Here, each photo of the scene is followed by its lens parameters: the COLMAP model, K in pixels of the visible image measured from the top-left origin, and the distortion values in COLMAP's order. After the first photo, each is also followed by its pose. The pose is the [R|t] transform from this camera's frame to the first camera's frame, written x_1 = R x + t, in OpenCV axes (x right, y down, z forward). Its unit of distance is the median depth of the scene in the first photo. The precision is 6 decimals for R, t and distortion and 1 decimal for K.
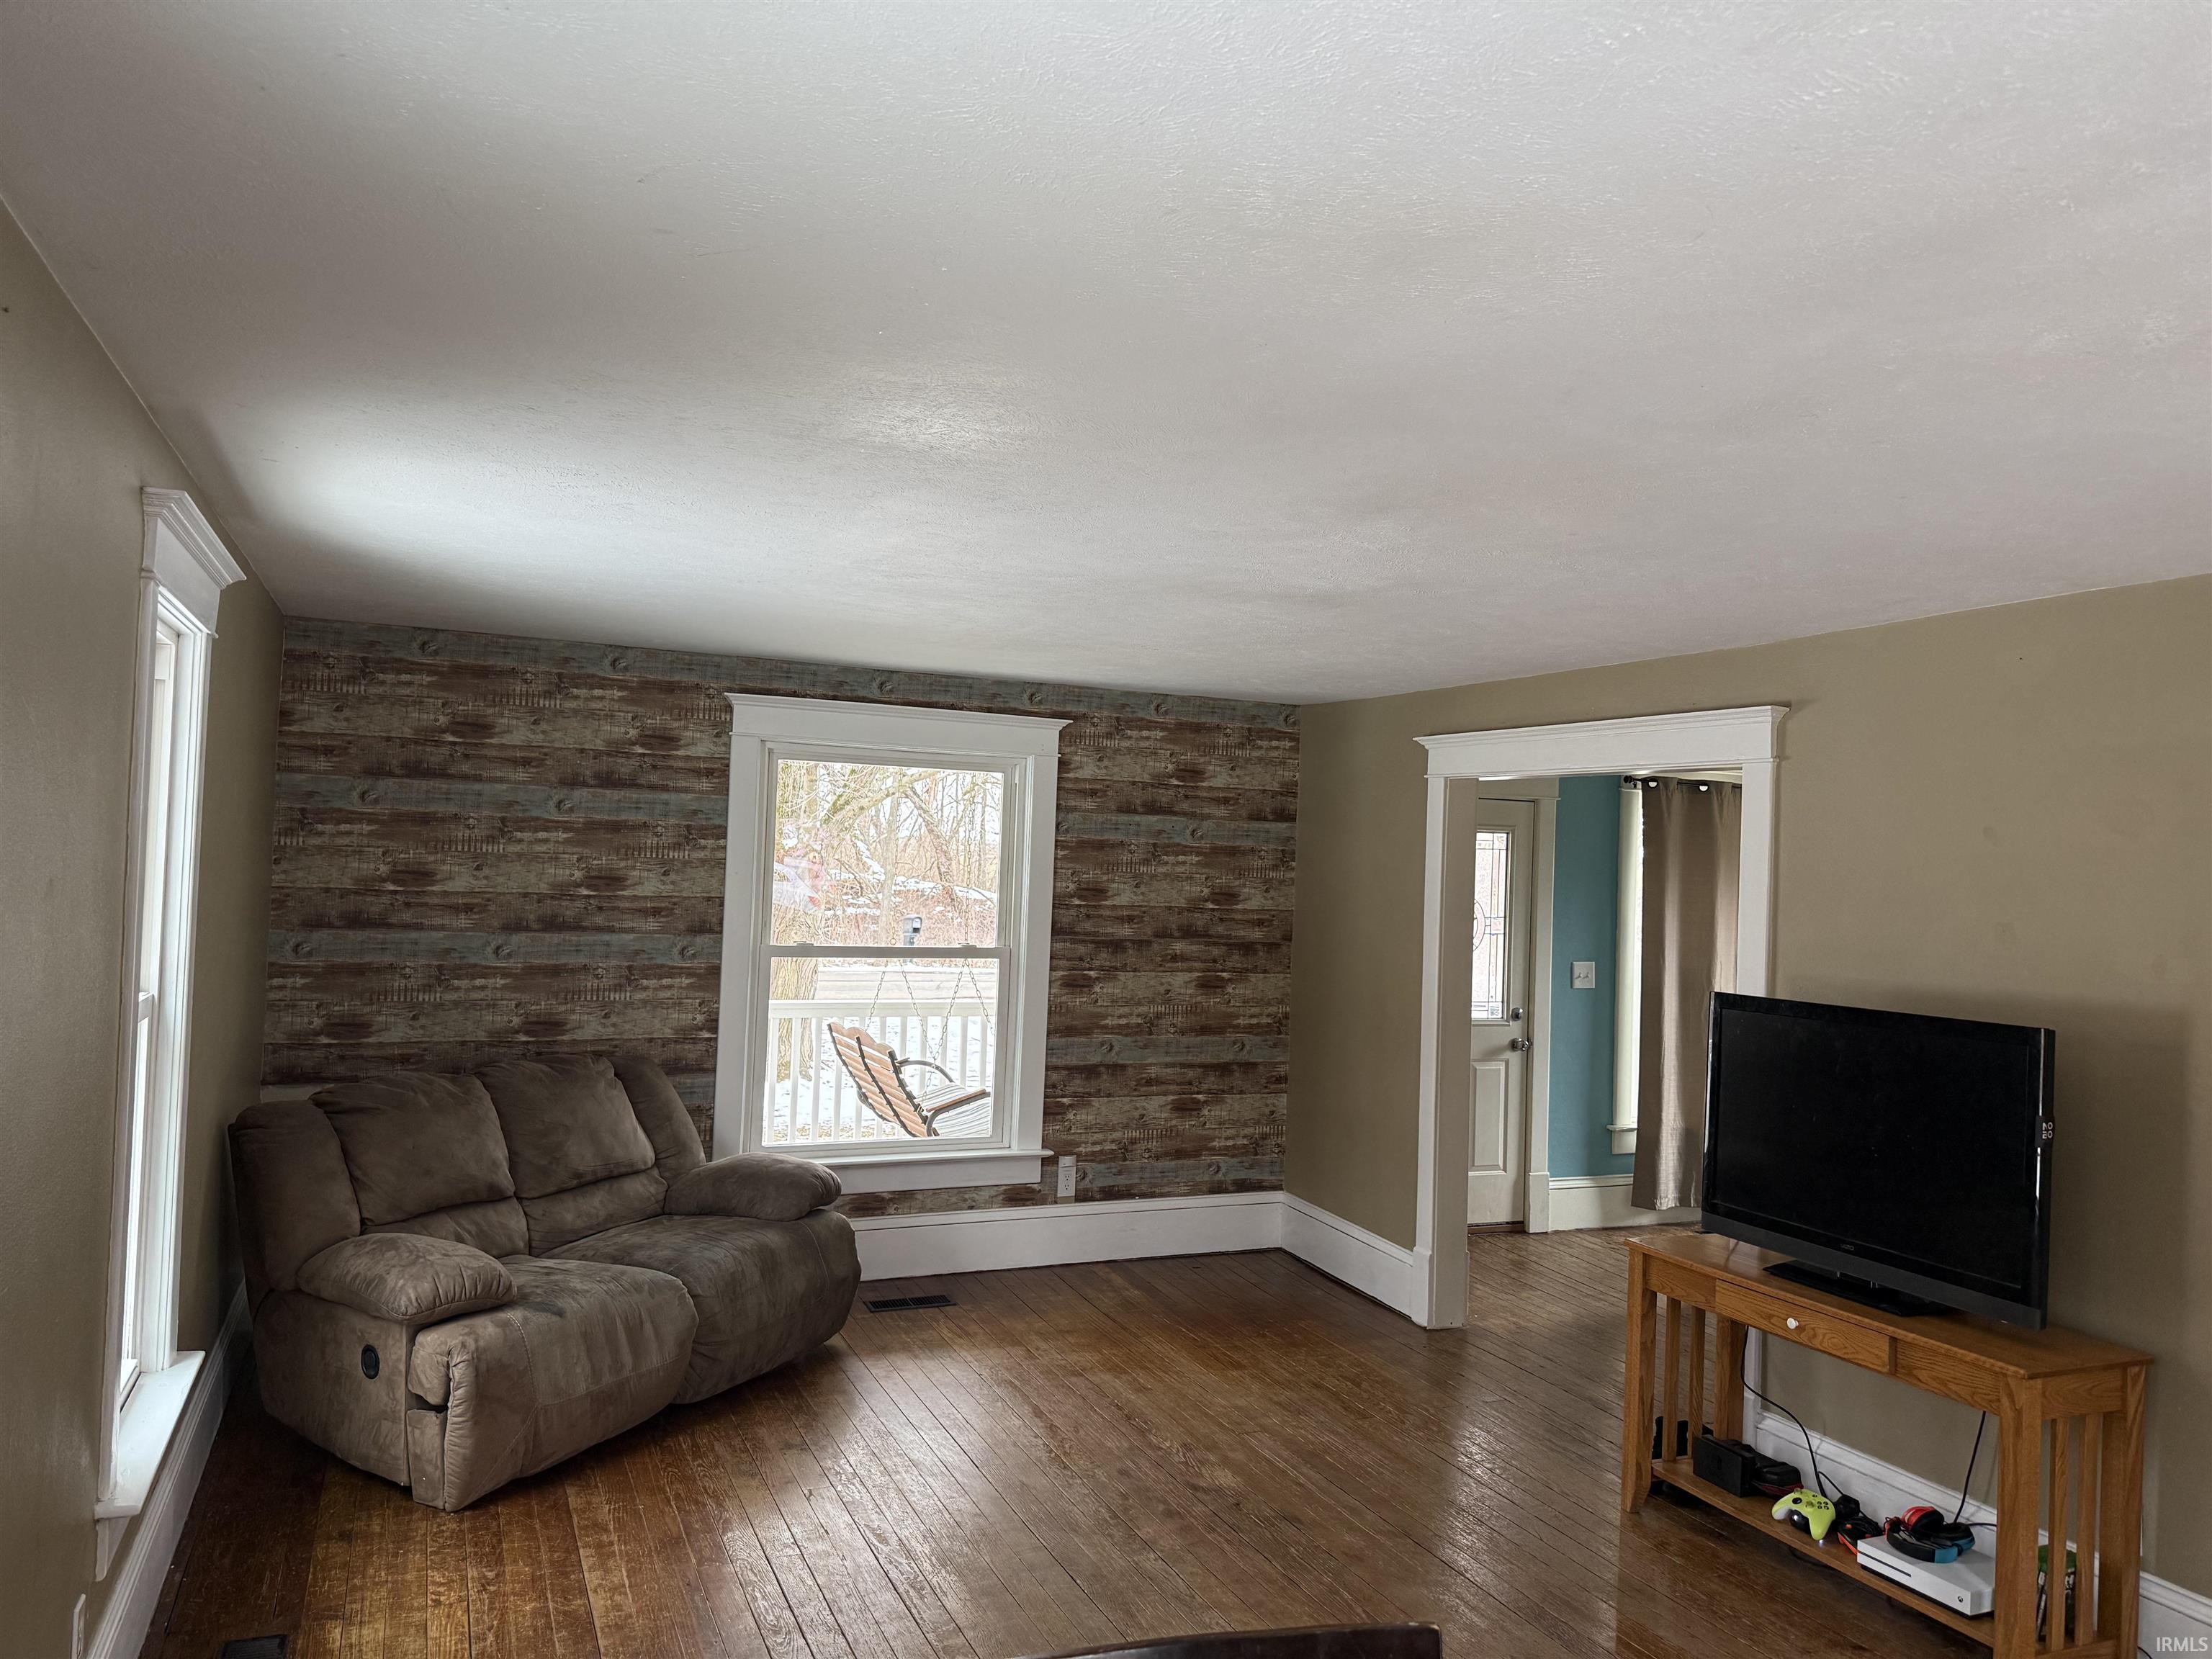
lens RADIAL K [[1517.3, 0, 1106.0], [0, 1517.3, 829.5], [0, 0, 1]] dist [0.163257, -0.313305]
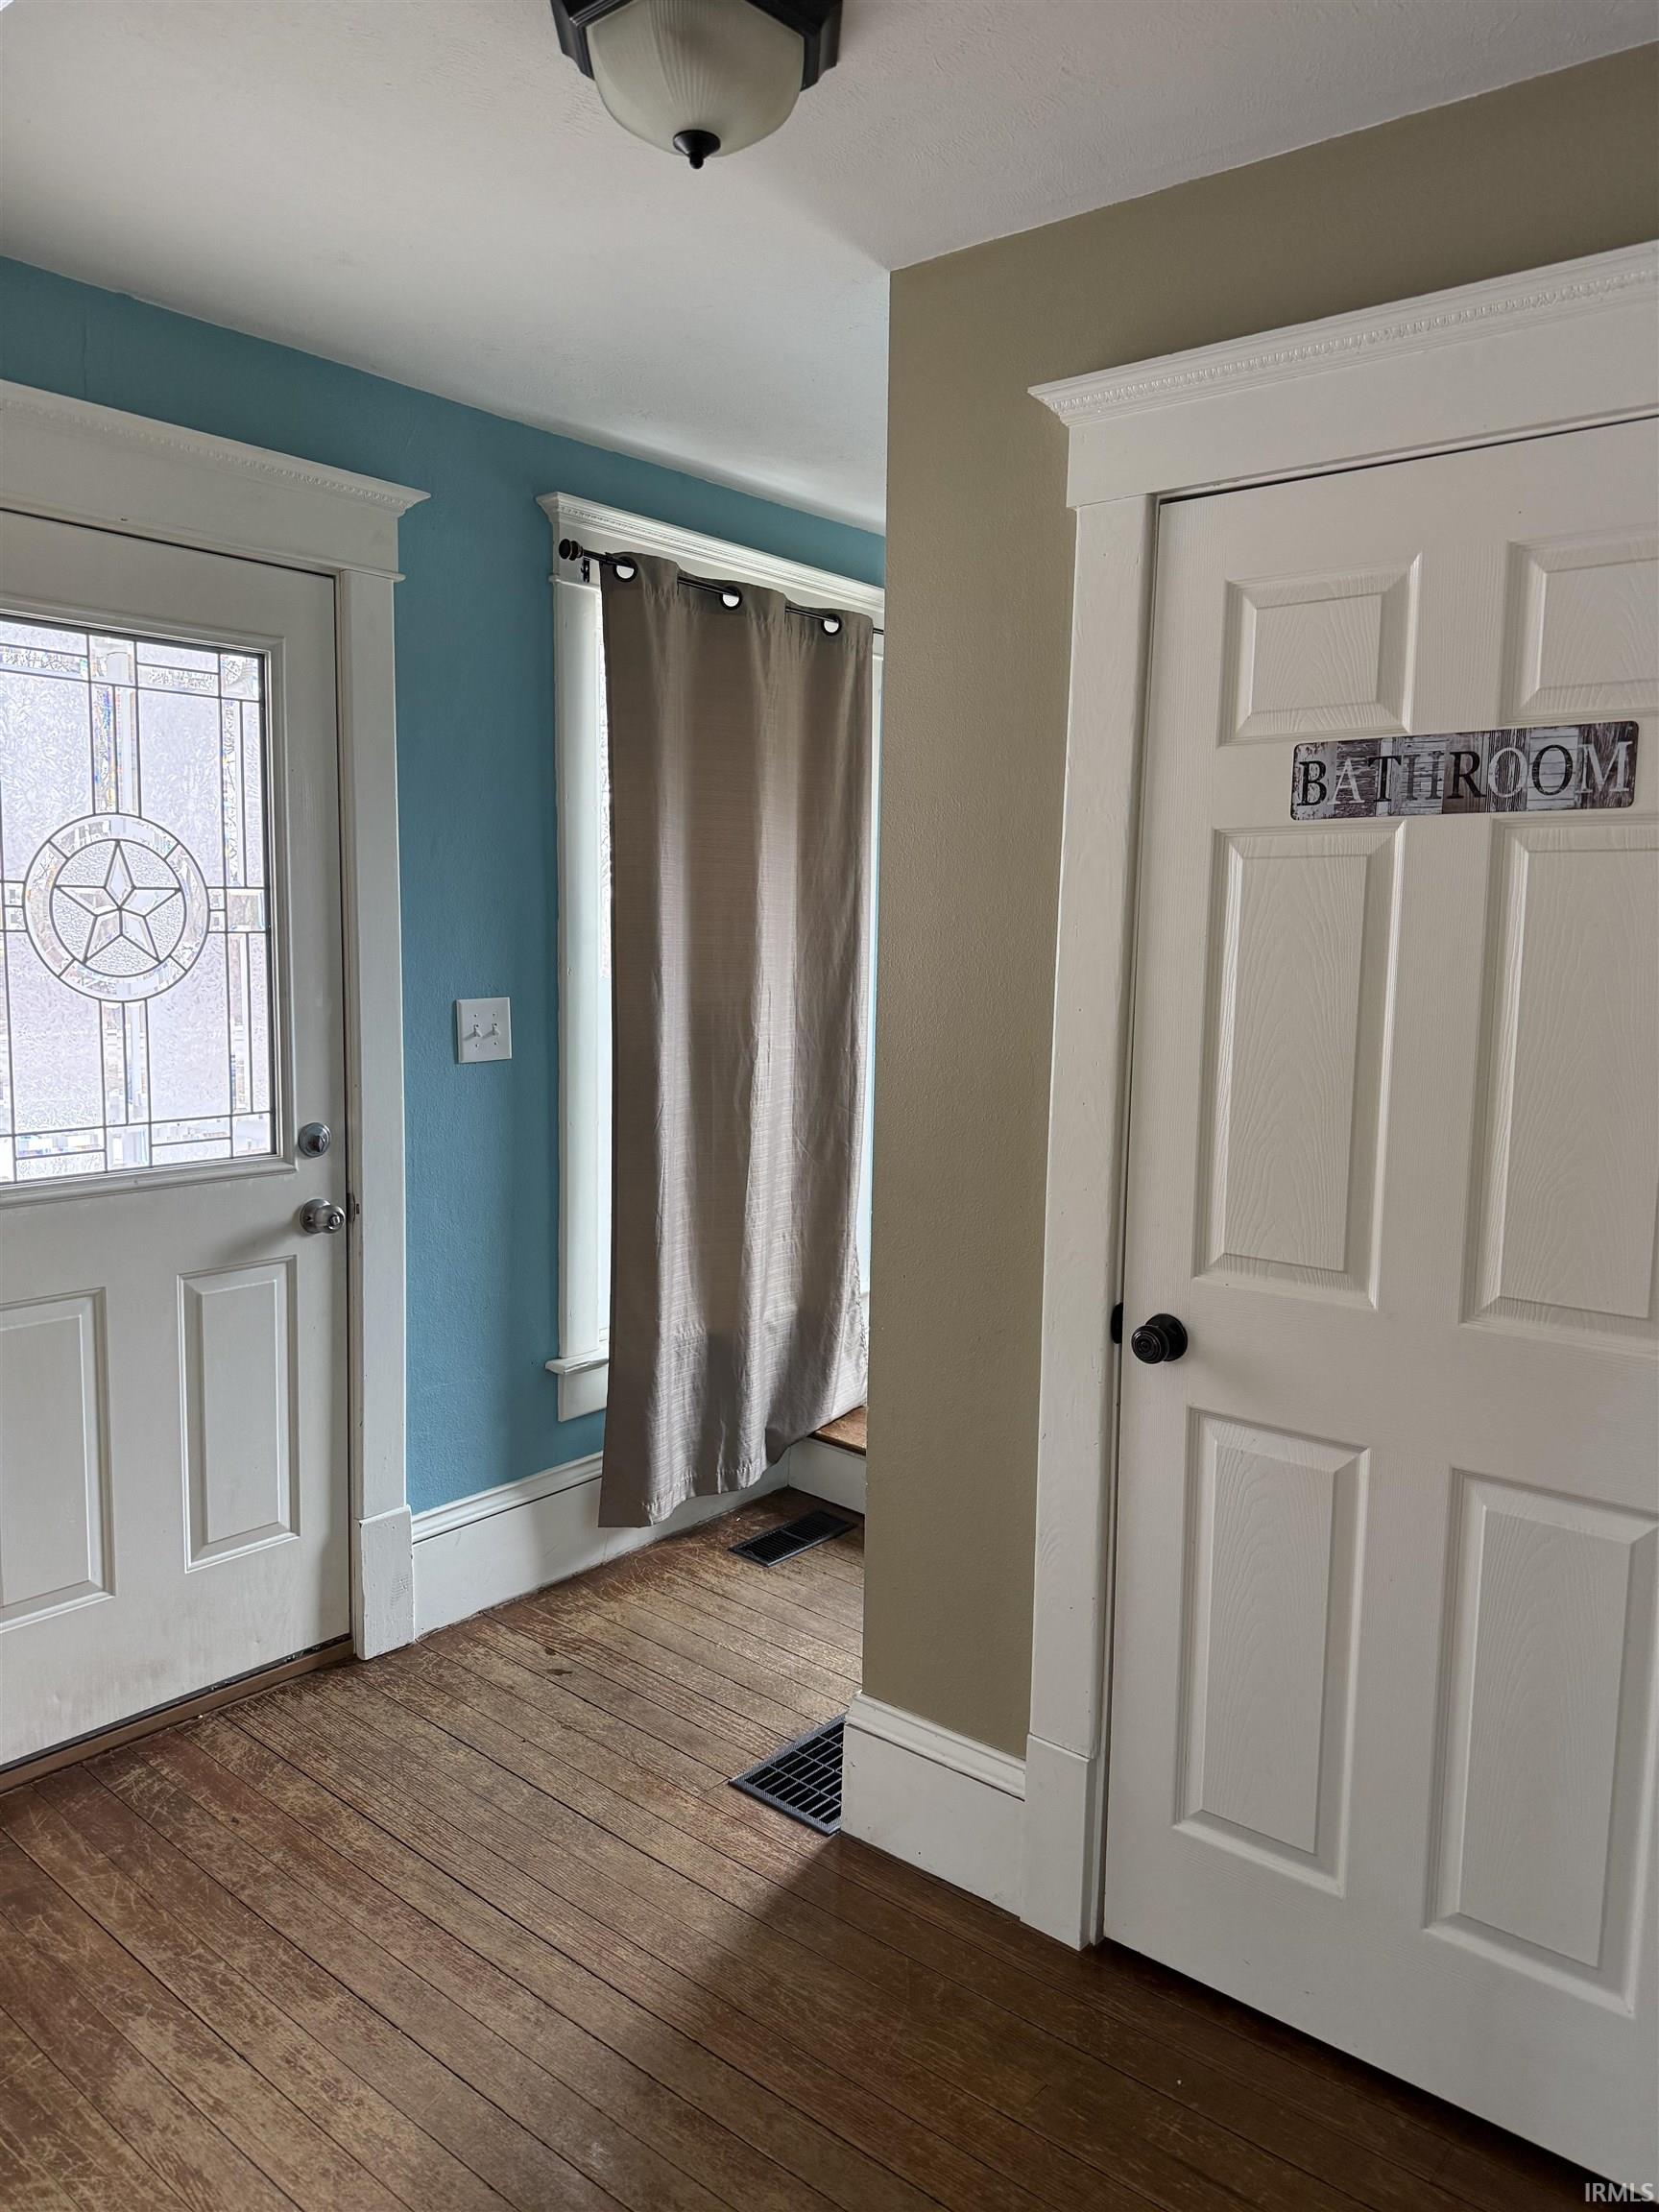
lens RADIAL K [[1546.0, 0, 829.5], [0, 1546.0, 1106.0], [0, 0, 1]] dist [0.144194, -0.234531]
pose [[0.889193, -0.072028, 0.451827, 0.204777], [0.002940, 0.988410, 0.151782, 0.051835], [-0.457523, -0.133635, 0.879099, 0.591161]]
